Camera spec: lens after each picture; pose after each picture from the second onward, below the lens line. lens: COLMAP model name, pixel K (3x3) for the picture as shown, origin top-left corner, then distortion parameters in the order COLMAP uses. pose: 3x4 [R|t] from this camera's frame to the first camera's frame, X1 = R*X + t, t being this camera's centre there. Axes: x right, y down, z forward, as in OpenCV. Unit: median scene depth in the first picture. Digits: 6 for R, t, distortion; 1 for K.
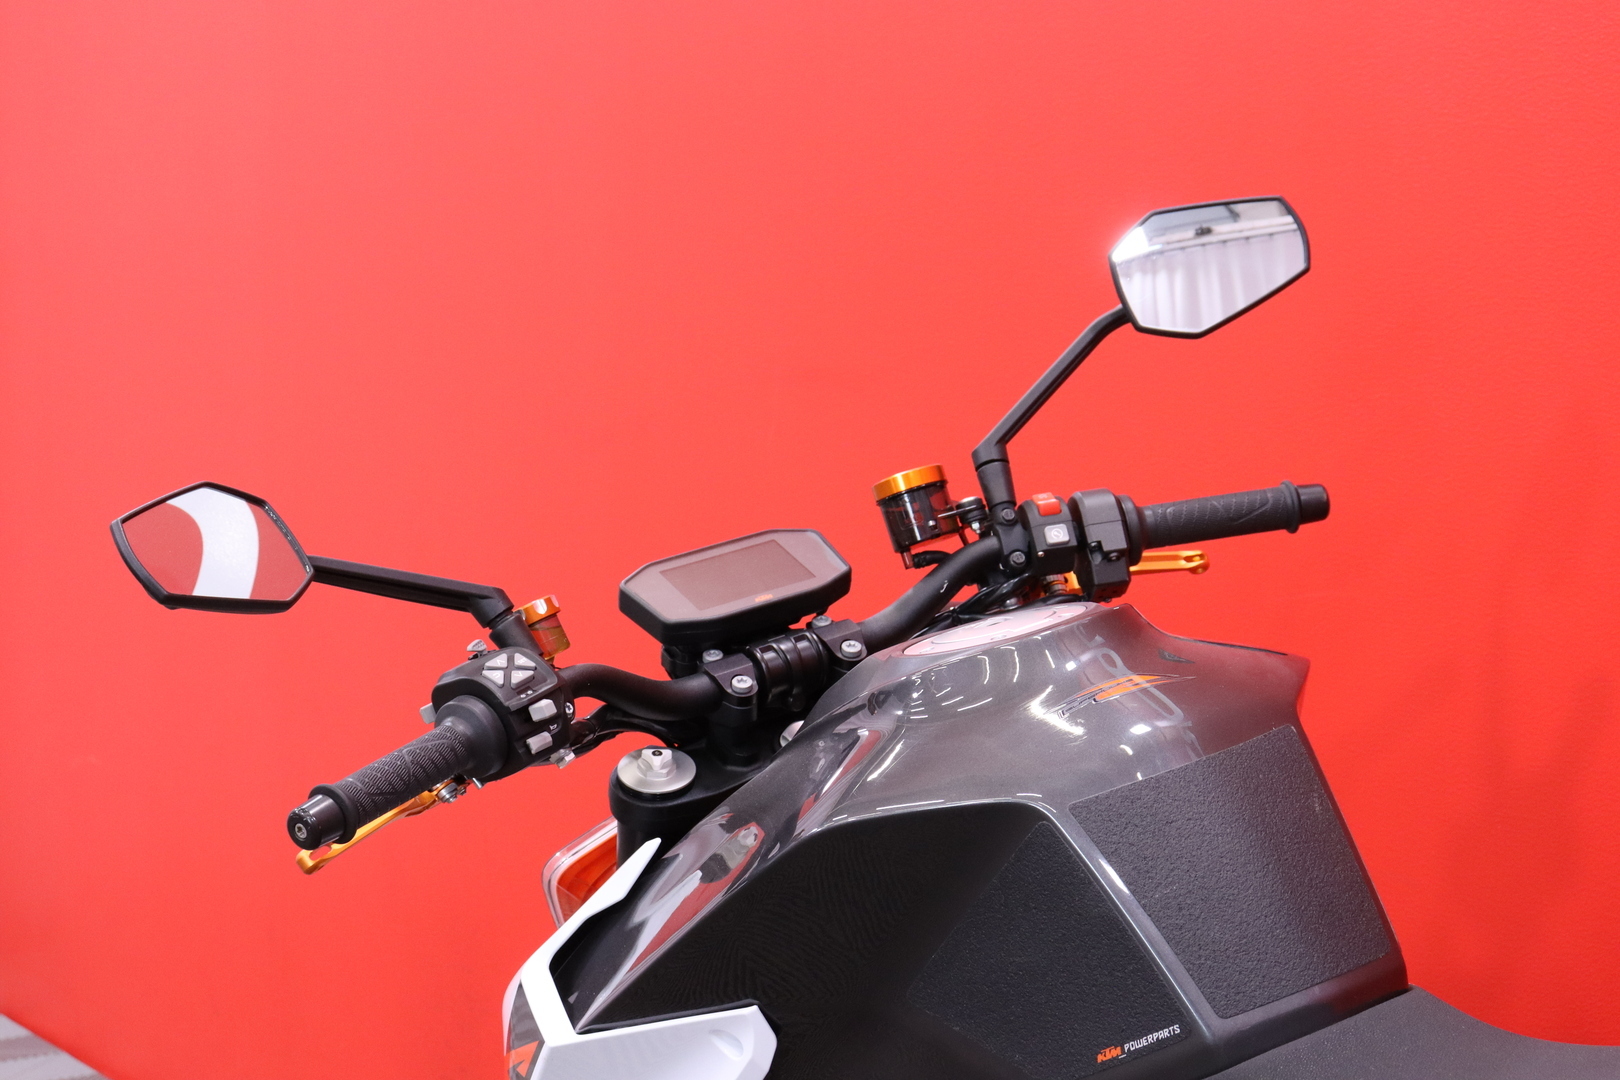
lens RADIAL K [[3103.1, 0, 802.2], [0, 3103.1, 549.1], [0, 0, 1]] dist [0.089270, 0.000000]
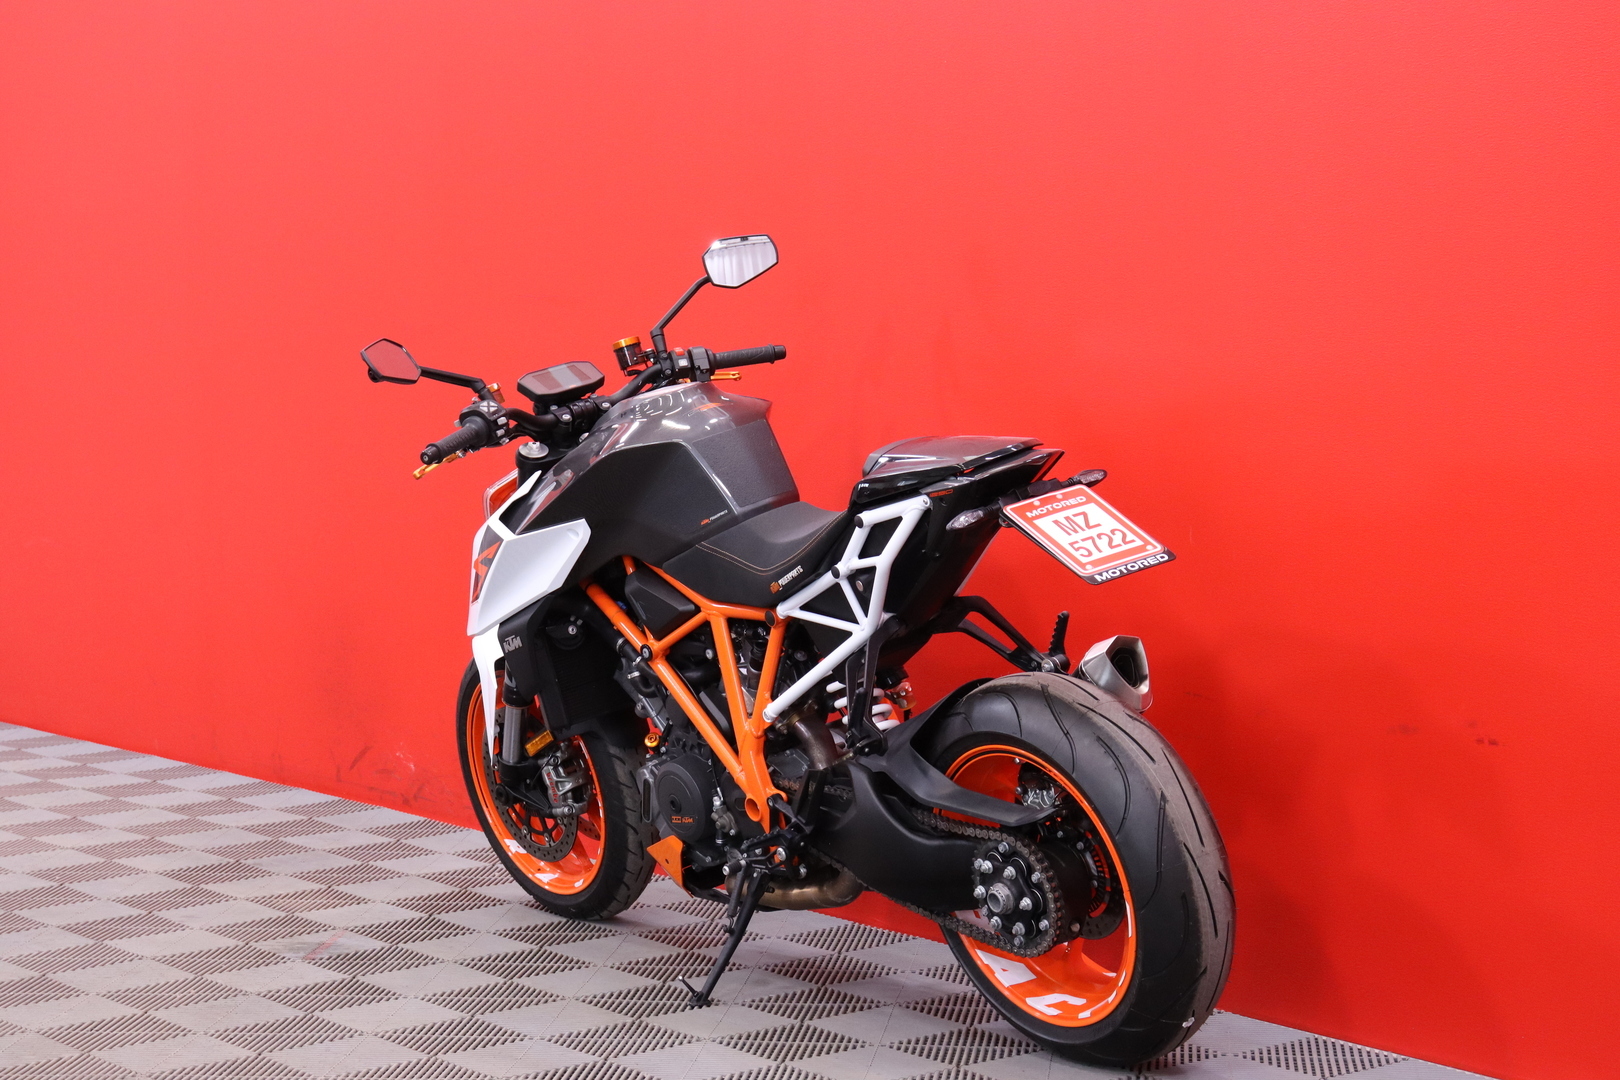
lens RADIAL K [[3103.1, 0, 815.9], [0, 3103.1, 545.8], [0, 0, 1]] dist [0.089270, 0.000000]
pose [[0.990207, -0.004978, 0.139519, -0.180065], [0.001890, 0.999750, 0.022257, 0.094916], [-0.139595, -0.021775, 0.989969, -1.677068]]
